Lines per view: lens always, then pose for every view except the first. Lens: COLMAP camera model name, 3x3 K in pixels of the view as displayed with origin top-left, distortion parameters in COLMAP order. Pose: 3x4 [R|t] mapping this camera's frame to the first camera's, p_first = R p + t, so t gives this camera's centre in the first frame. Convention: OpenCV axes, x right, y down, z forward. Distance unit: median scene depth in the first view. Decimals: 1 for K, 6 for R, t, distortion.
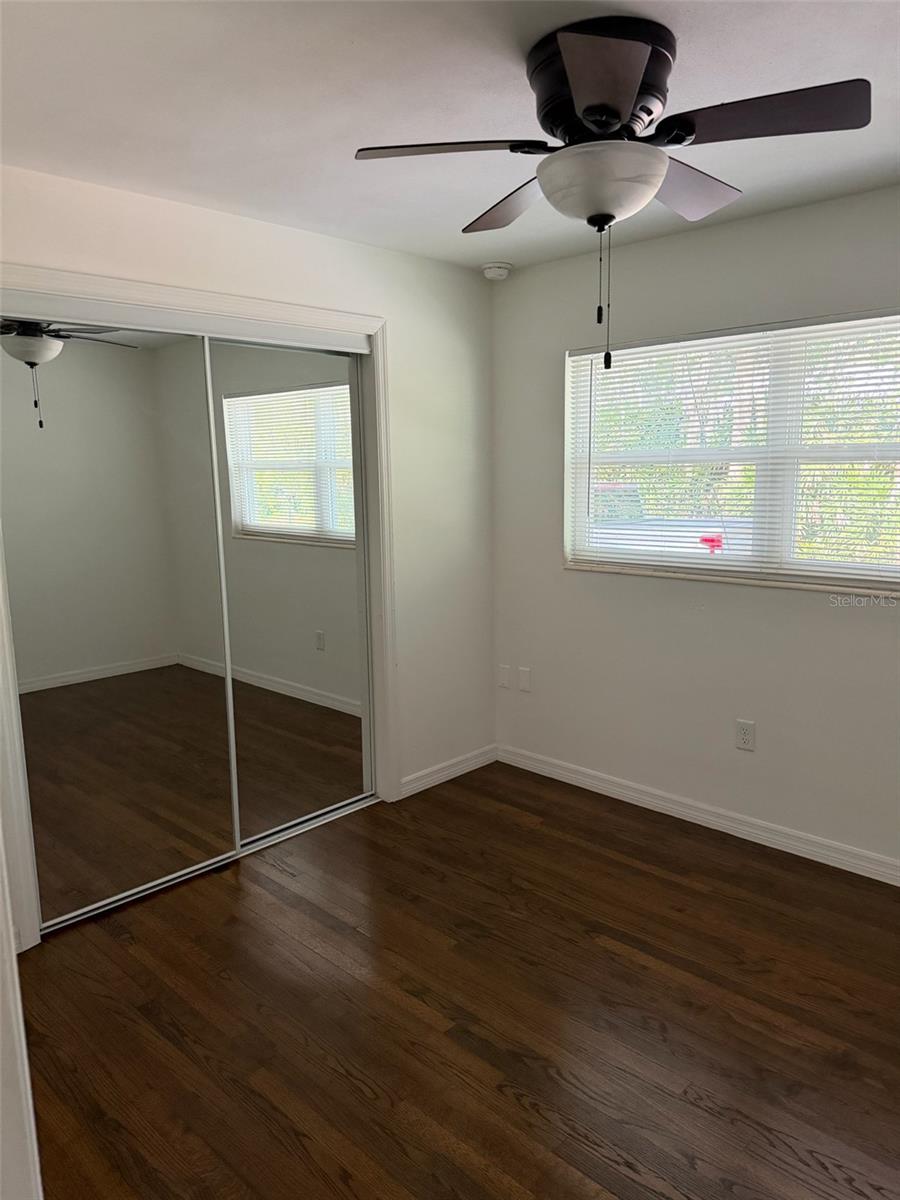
lens RADIAL K [[849.0, 0, 453.2], [0, 849.0, 593.1], [0, 0, 1]] dist [0.041518, -0.035206]
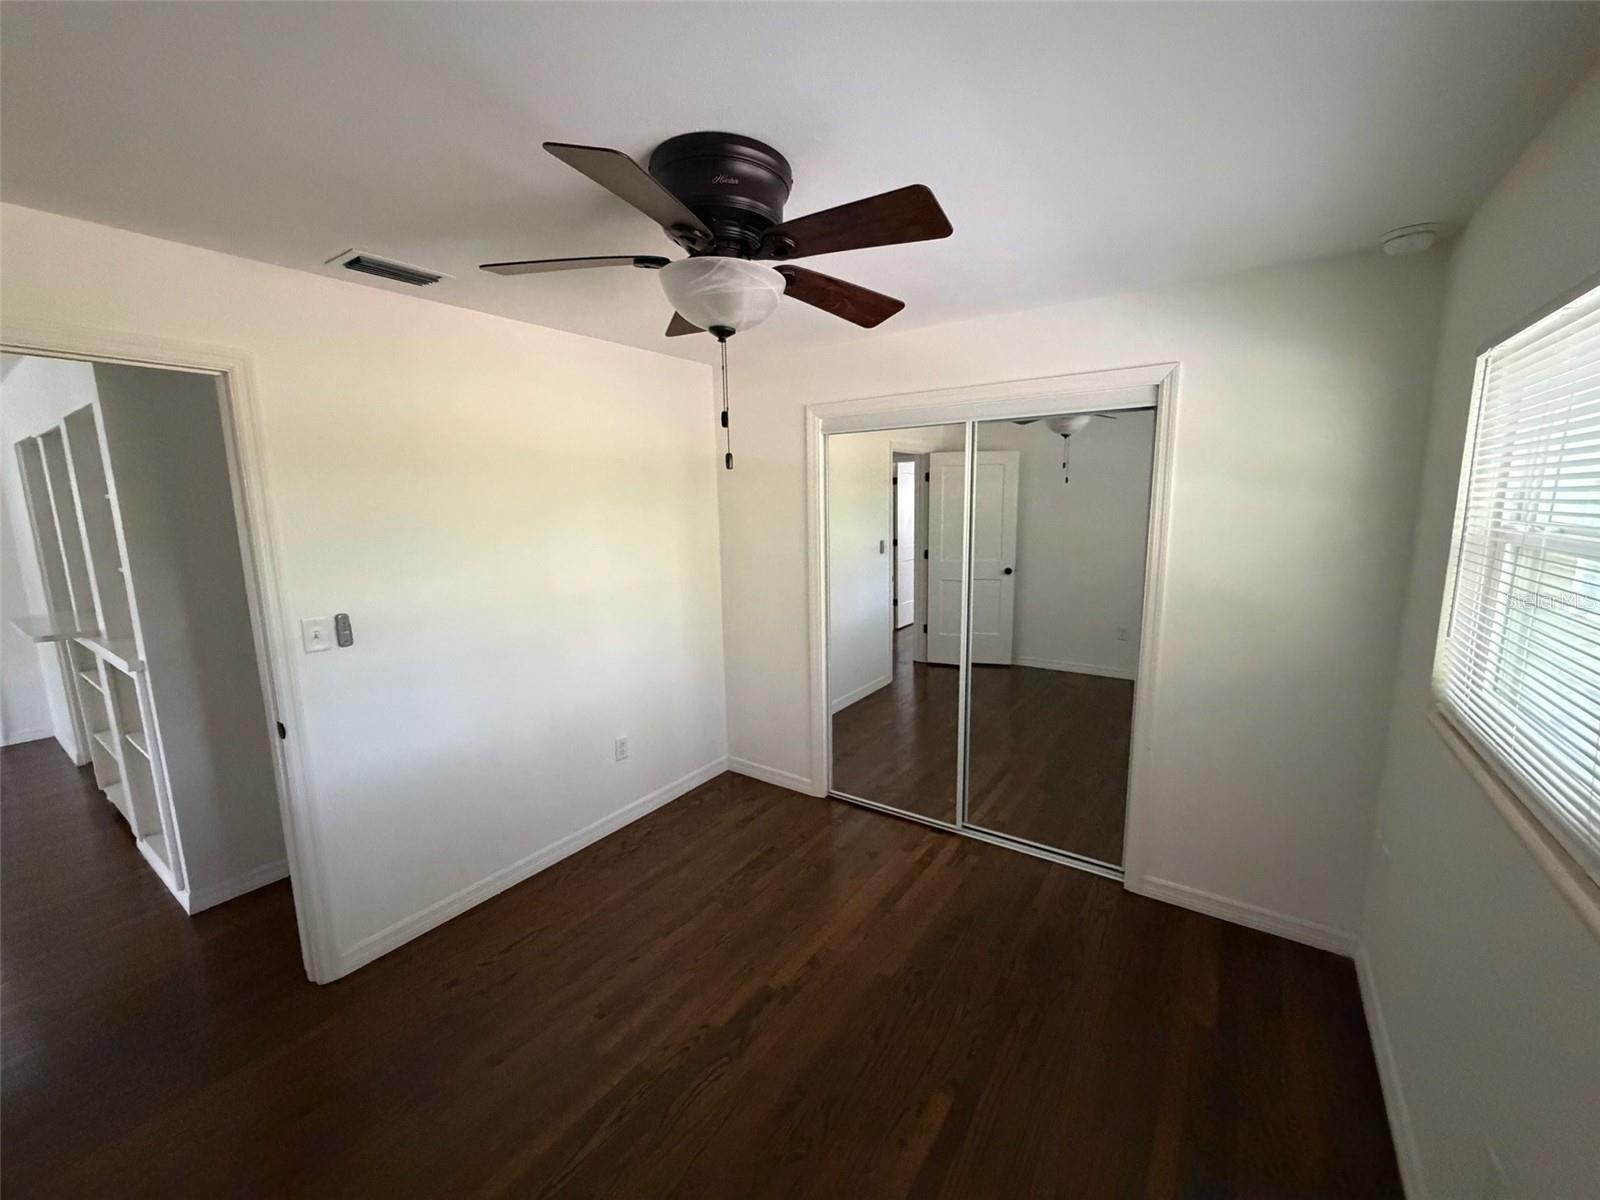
lens RADIAL K [[633.7, 0, 792.2], [0, 633.7, 605.8], [0, 0, 1]] dist [0.000320, 0.000115]
pose [[0.159104, 0.178897, -0.970918, 0.586438], [-0.138413, 0.977774, 0.157478, -0.140046], [0.977511, 0.109333, 0.180330, 0.582093]]
